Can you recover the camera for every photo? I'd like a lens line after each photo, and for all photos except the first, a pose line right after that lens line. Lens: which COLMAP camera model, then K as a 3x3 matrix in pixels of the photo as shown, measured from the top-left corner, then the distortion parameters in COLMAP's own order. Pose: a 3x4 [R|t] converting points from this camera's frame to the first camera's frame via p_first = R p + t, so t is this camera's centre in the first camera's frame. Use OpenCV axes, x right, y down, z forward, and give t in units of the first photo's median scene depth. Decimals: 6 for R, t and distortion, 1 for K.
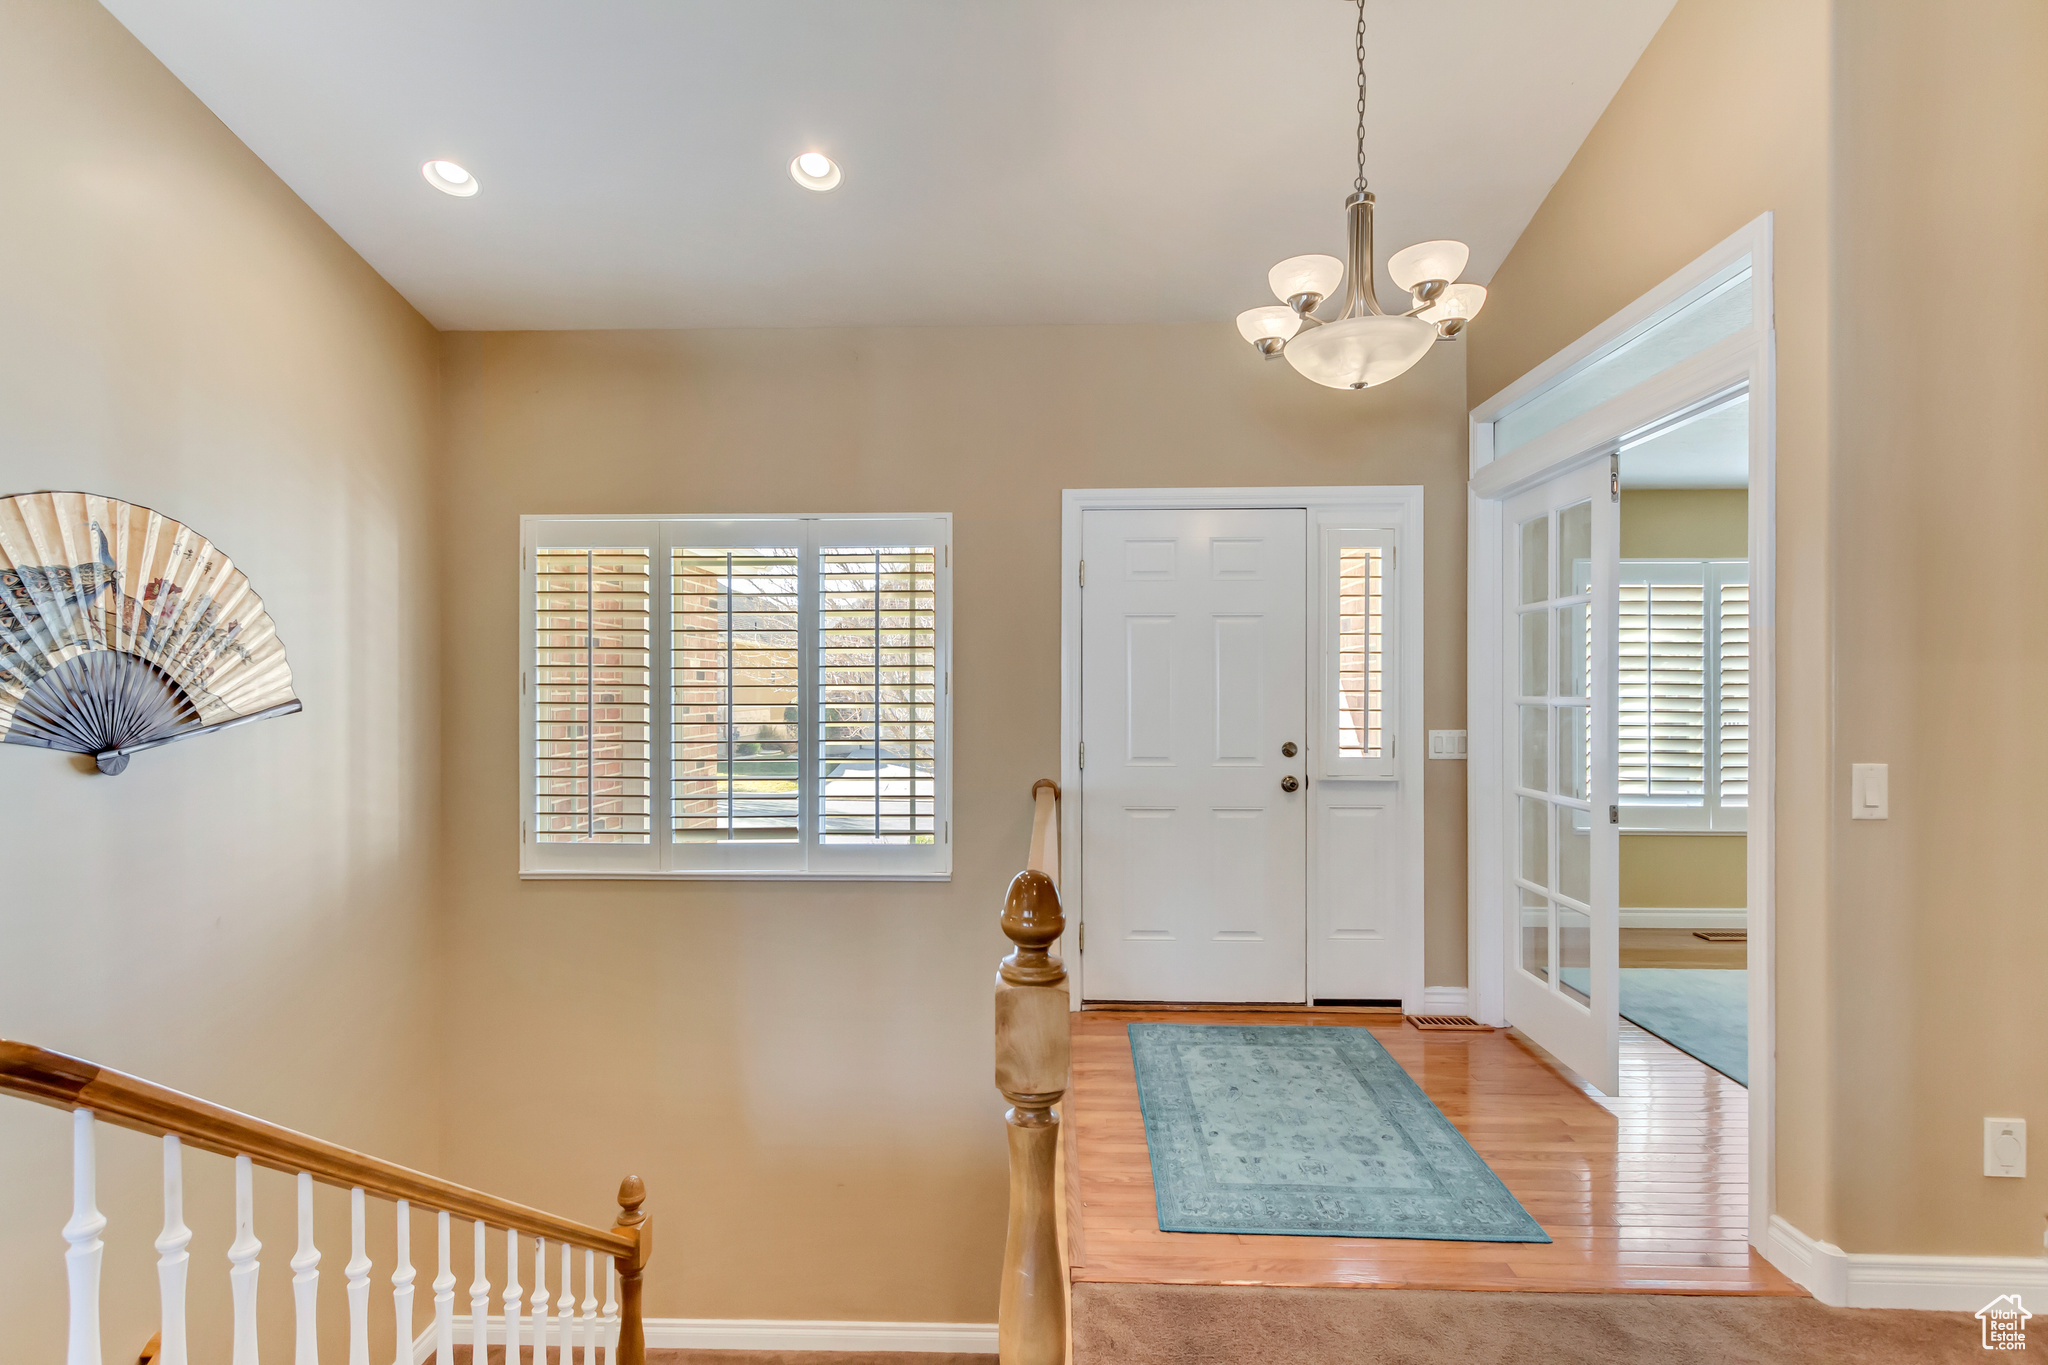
lens RADIAL K [[979.7, 0, 1019.9], [0, 979.7, 686.5], [0, 0, 1]] dist [0.001211, -0.001567]
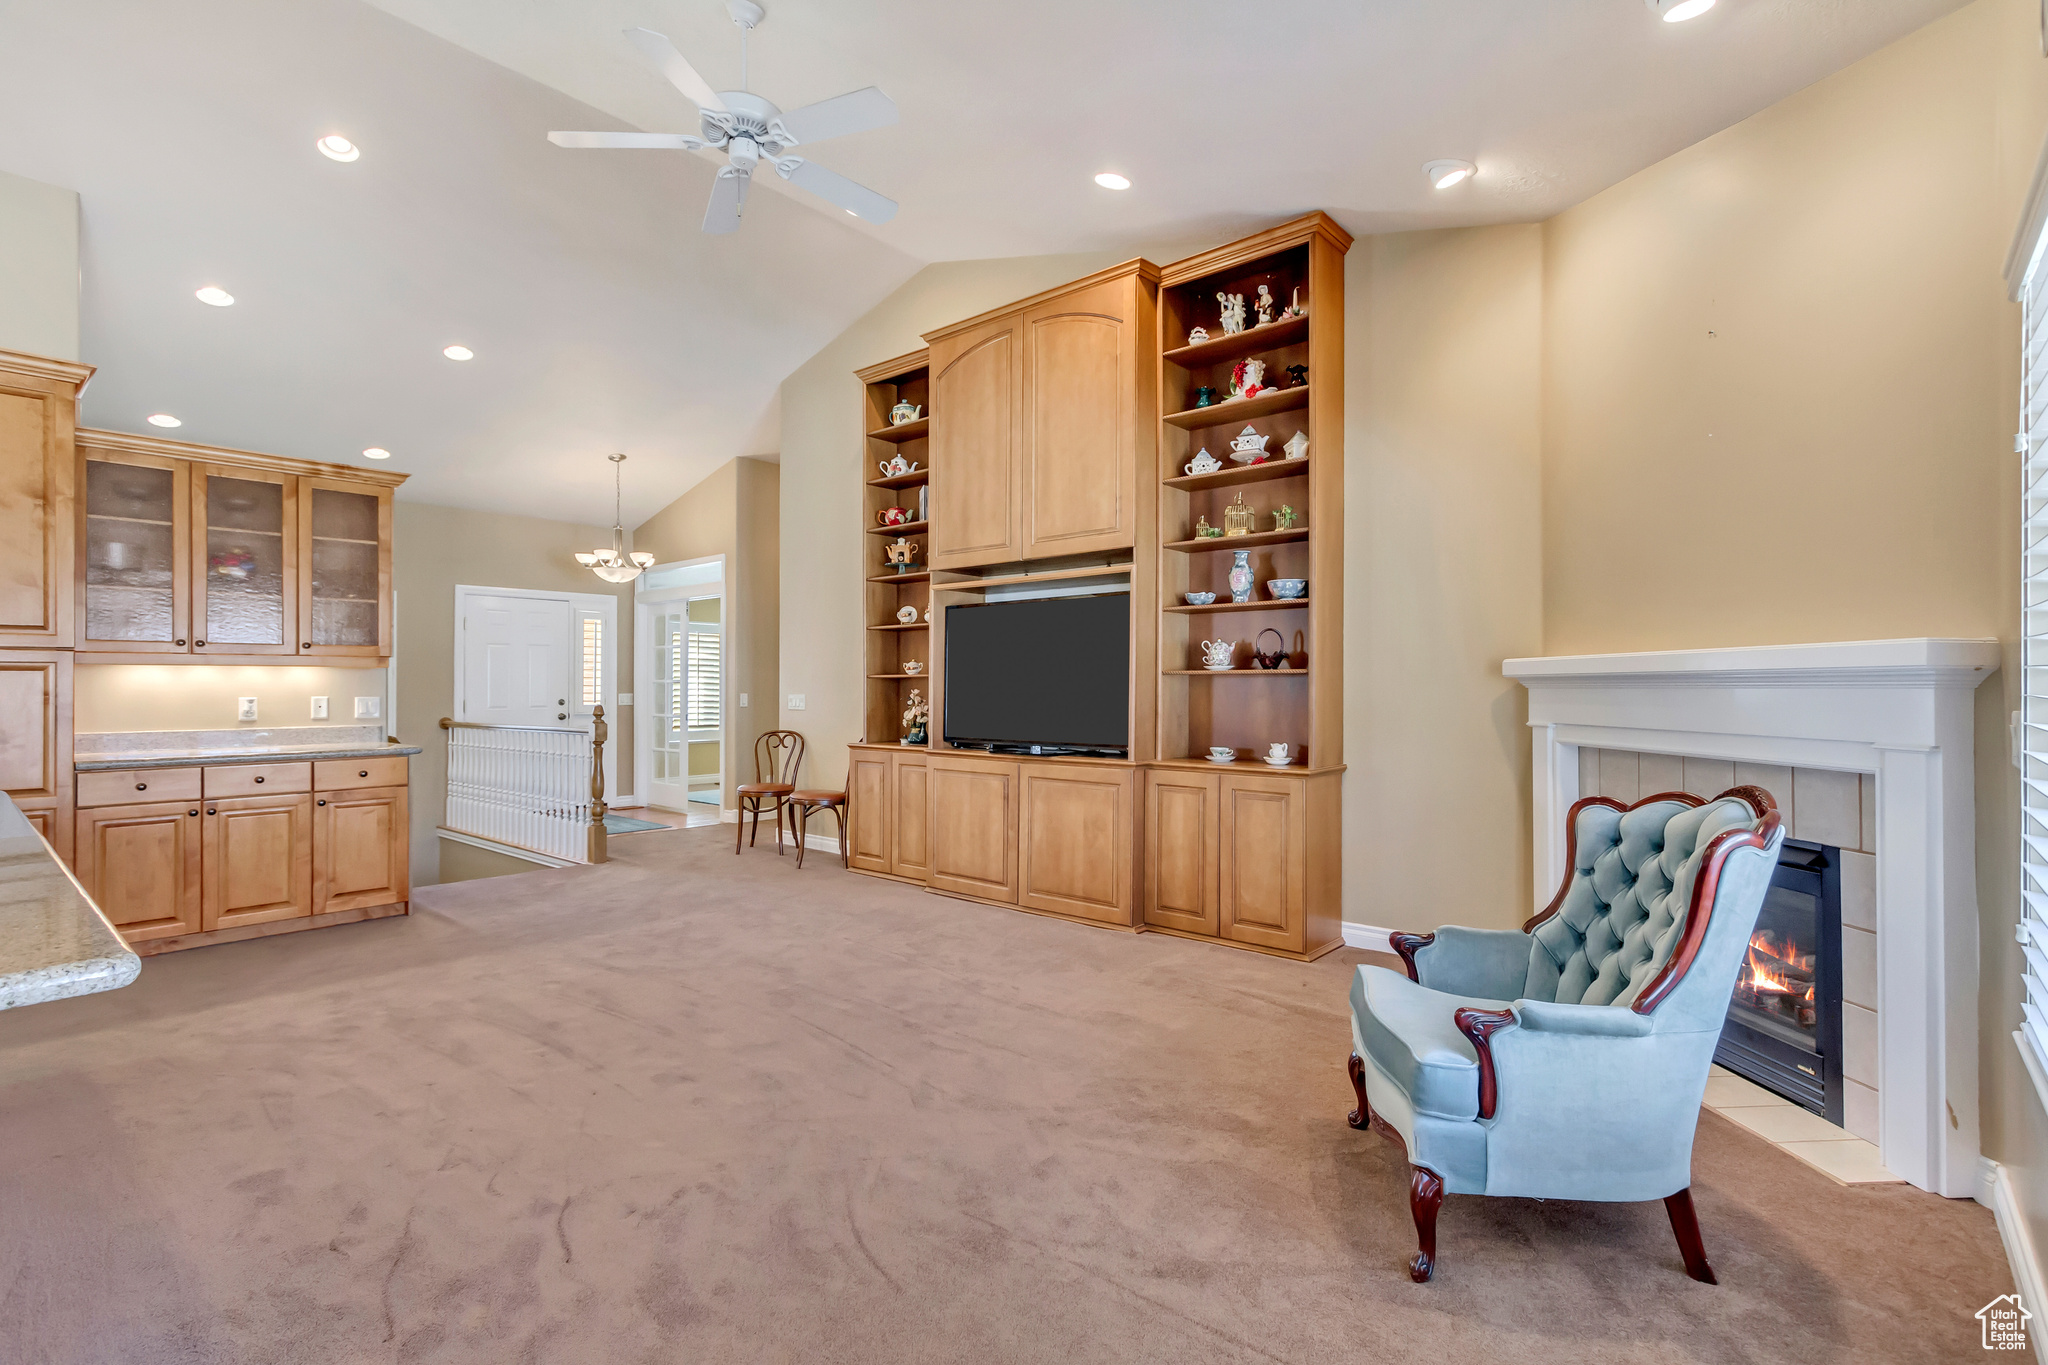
lens RADIAL K [[946.0, 0, 1022.6], [0, 946.0, 682.9], [0, 0, 1]] dist [0.006410, -0.001378]
pose [[0.626015, 0.003094, 0.779805, -0.654394], [0.001150, 0.999987, -0.004891, 0.023510], [-0.779810, 0.003959, 0.626003, -1.048927]]
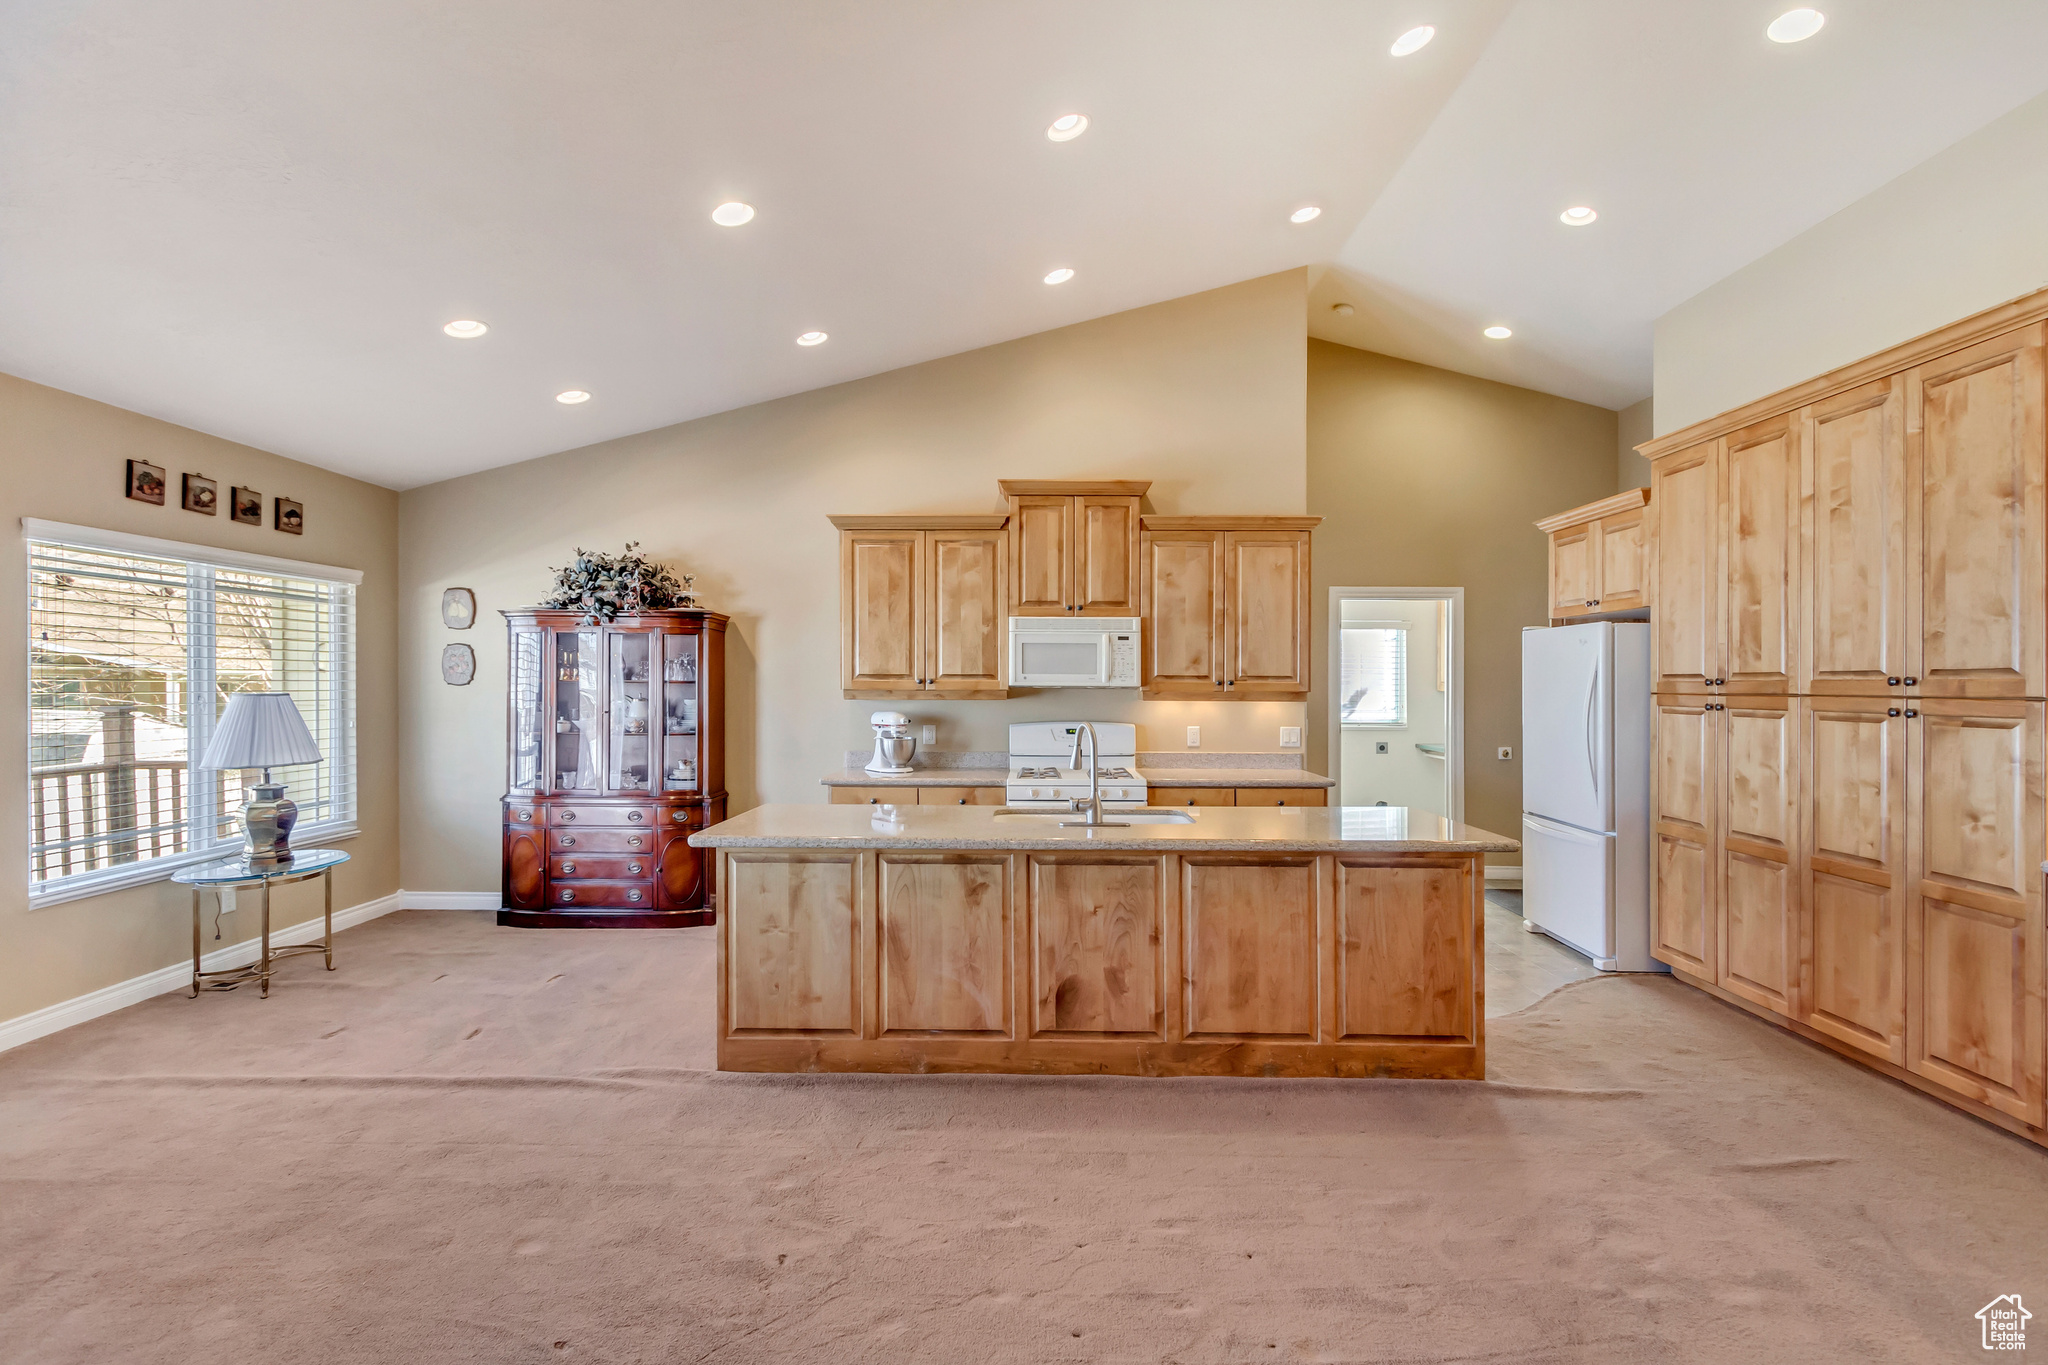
lens RADIAL K [[946.0, 0, 1020.7], [0, 946.0, 680.4], [0, 0, 1]] dist [0.006410, -0.001378]
pose [[0.020142, -0.000584, -0.999797, 0.020645], [-0.004707, 0.999989, -0.000679, -0.017570], [0.999786, 0.004720, 0.020139, -0.540975]]
